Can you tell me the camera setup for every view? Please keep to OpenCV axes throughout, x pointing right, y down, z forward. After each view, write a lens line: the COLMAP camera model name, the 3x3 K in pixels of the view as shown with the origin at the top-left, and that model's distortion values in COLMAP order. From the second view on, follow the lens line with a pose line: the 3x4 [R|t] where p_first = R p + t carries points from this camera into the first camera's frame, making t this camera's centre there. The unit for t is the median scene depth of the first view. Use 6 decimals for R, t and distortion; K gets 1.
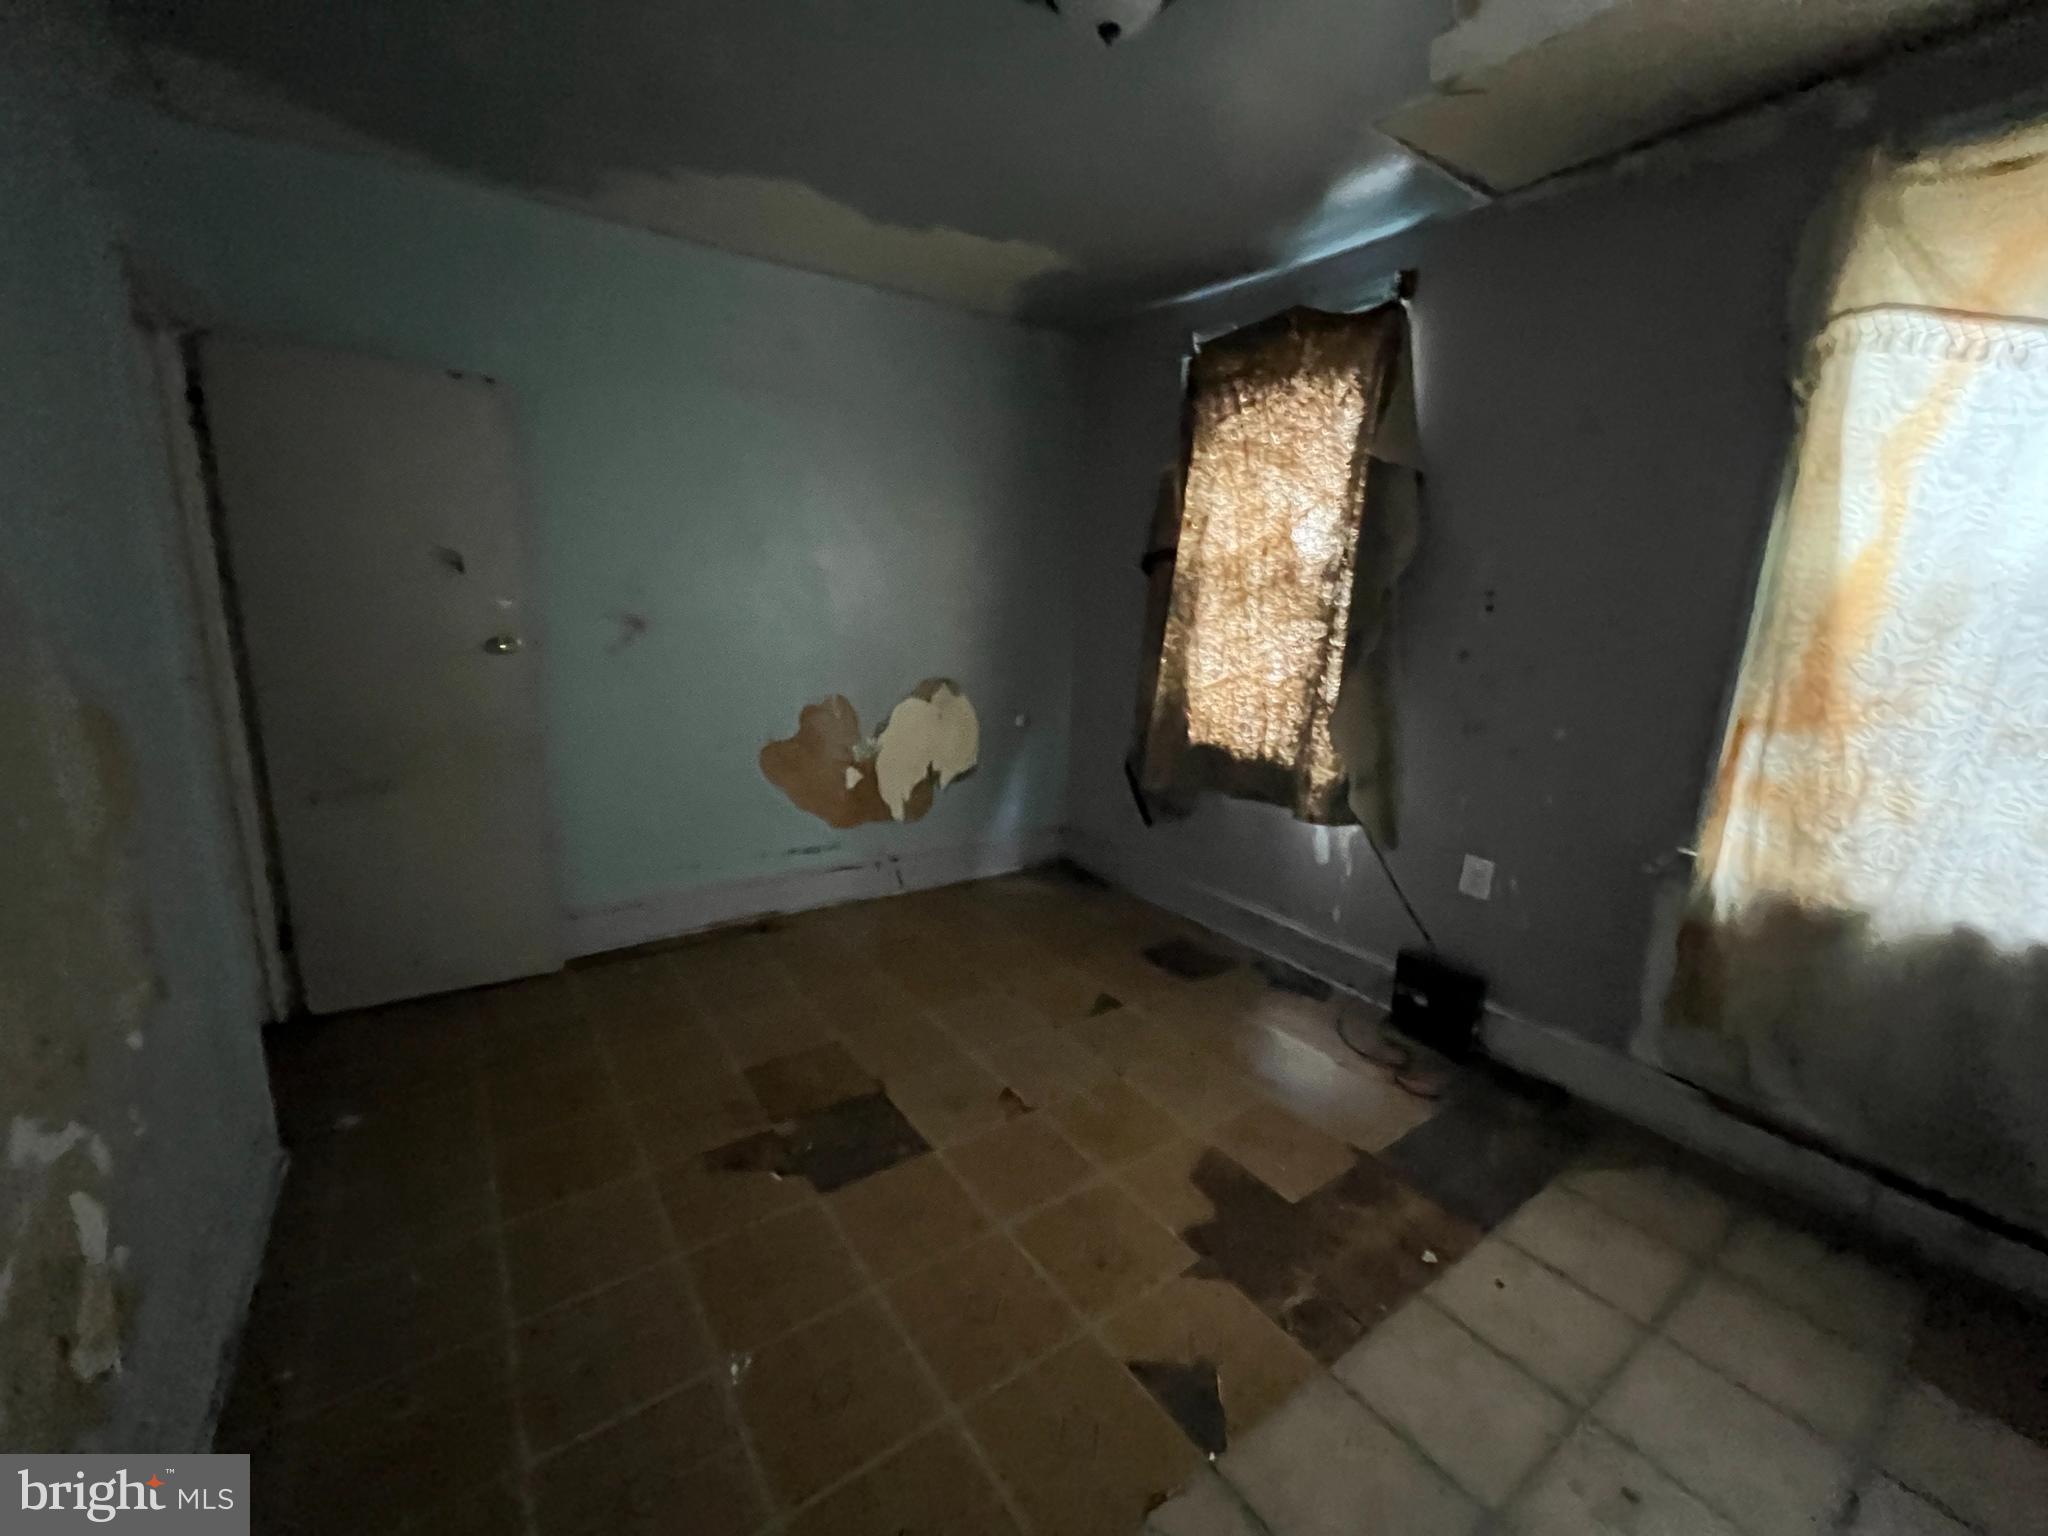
lens RADIAL K [[823.6, 0, 1028.7], [0, 823.6, 770.9], [0, 0, 1]] dist [-0.002505, -0.000430]
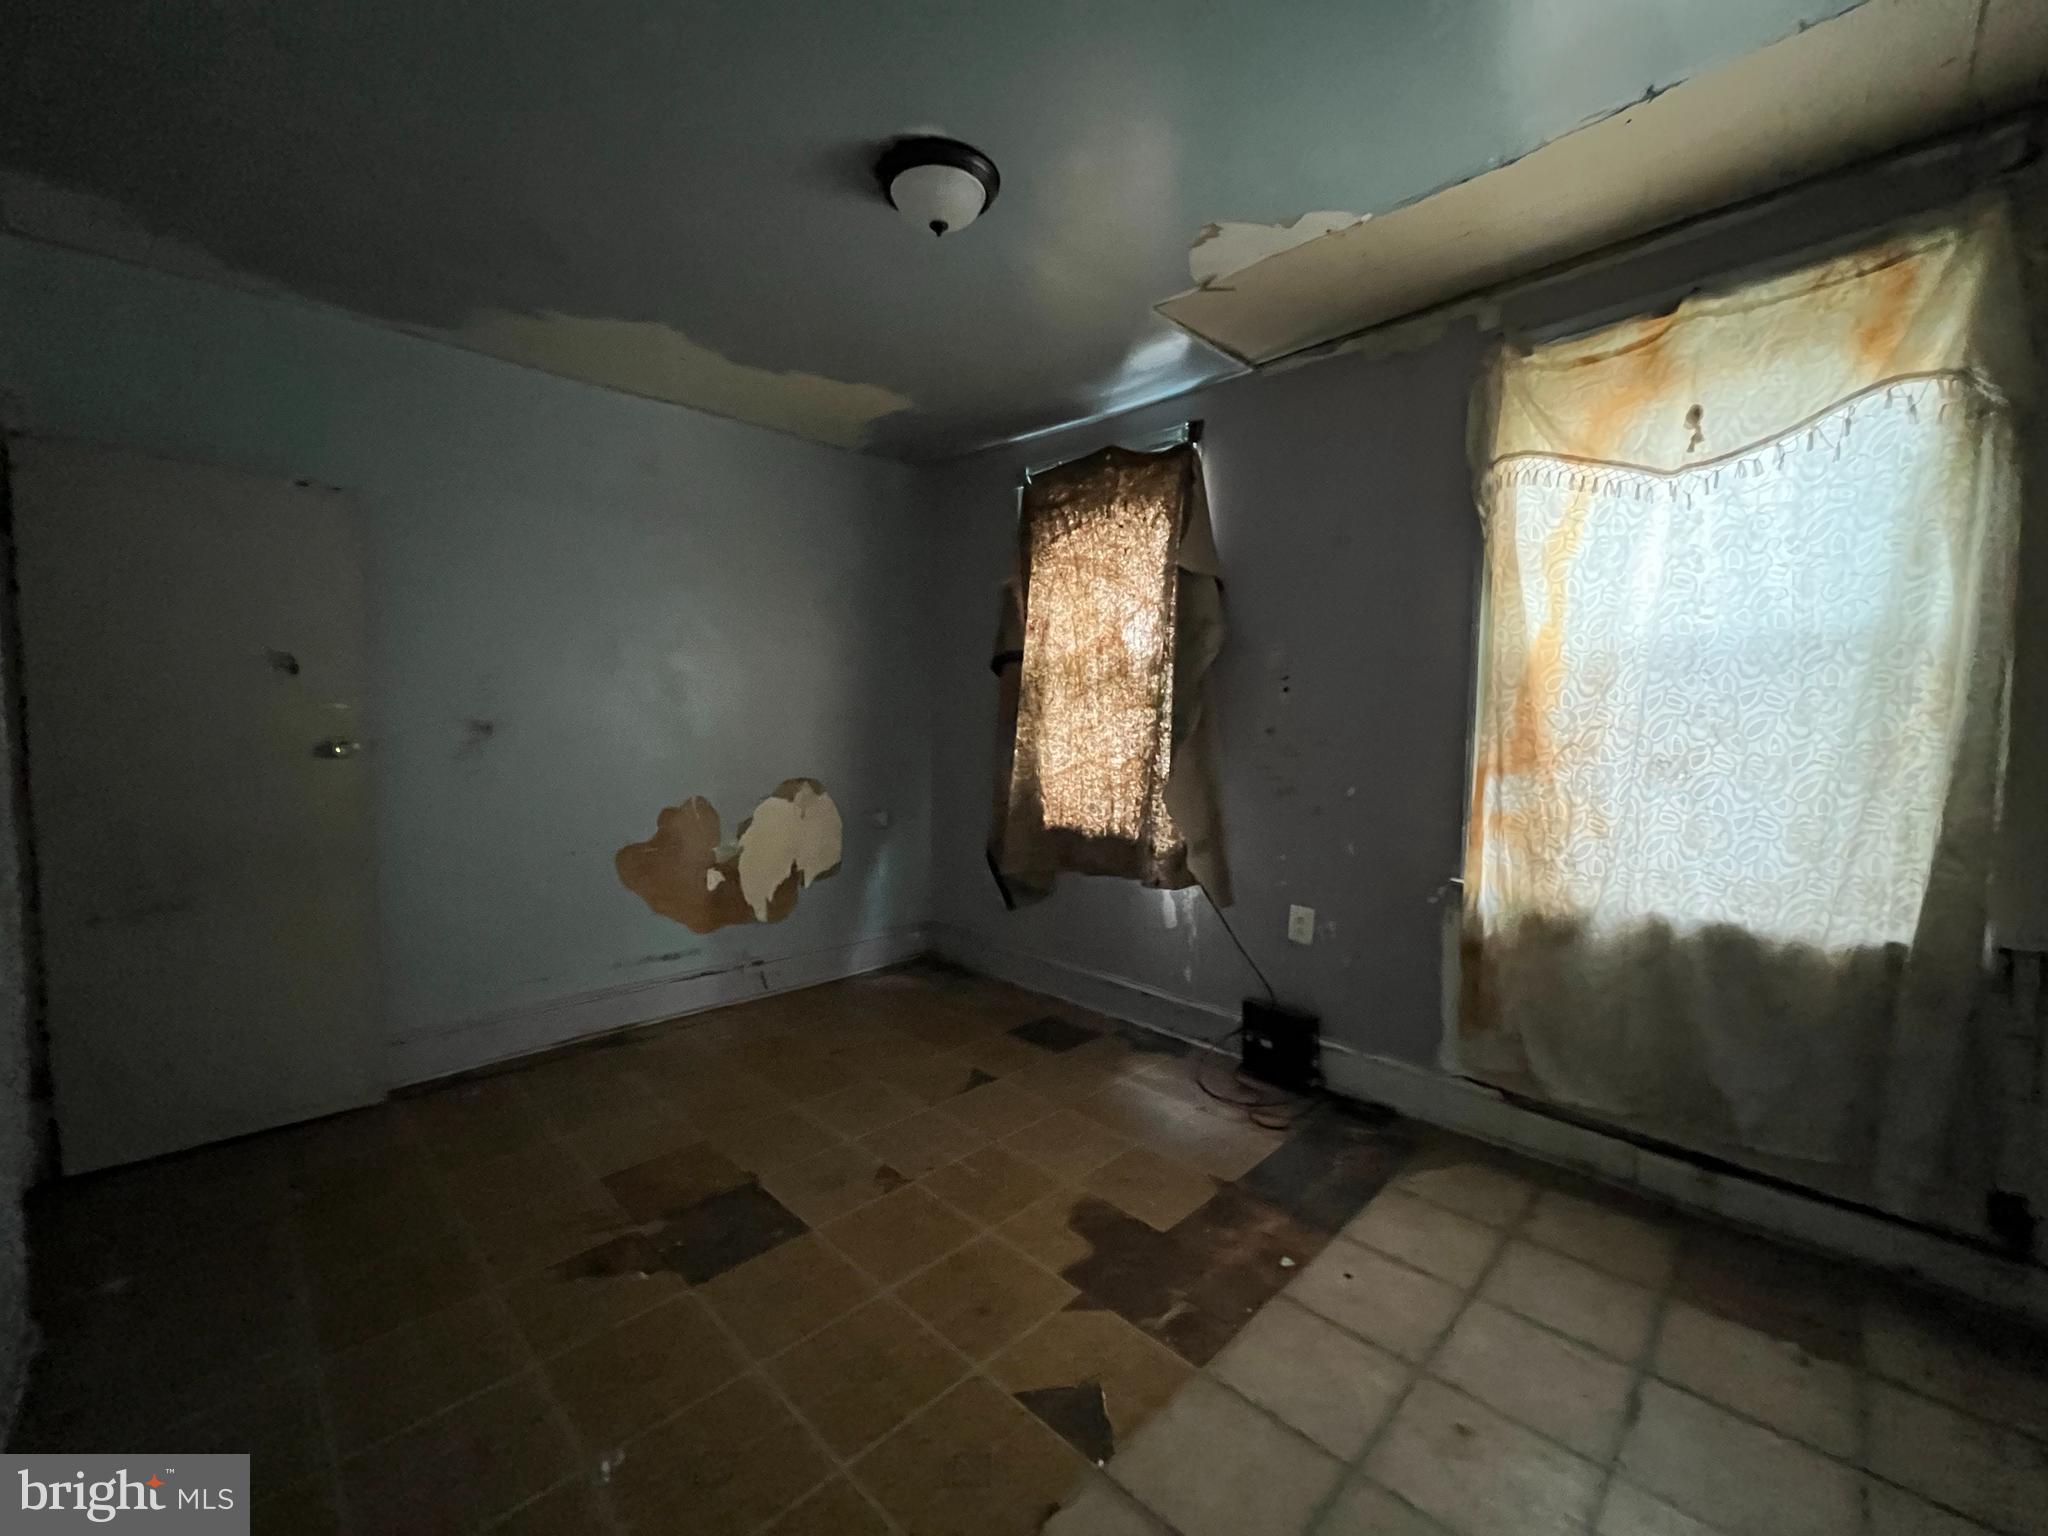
lens RADIAL K [[823.6, 0, 1026.5], [0, 823.6, 765.1], [0, 0, 1]] dist [-0.002505, -0.000430]
pose [[0.985078, -0.035159, 0.168480, -0.007660], [0.059709, 0.987928, -0.142944, 0.061571], [-0.161420, 0.150871, 0.975285, -0.079011]]
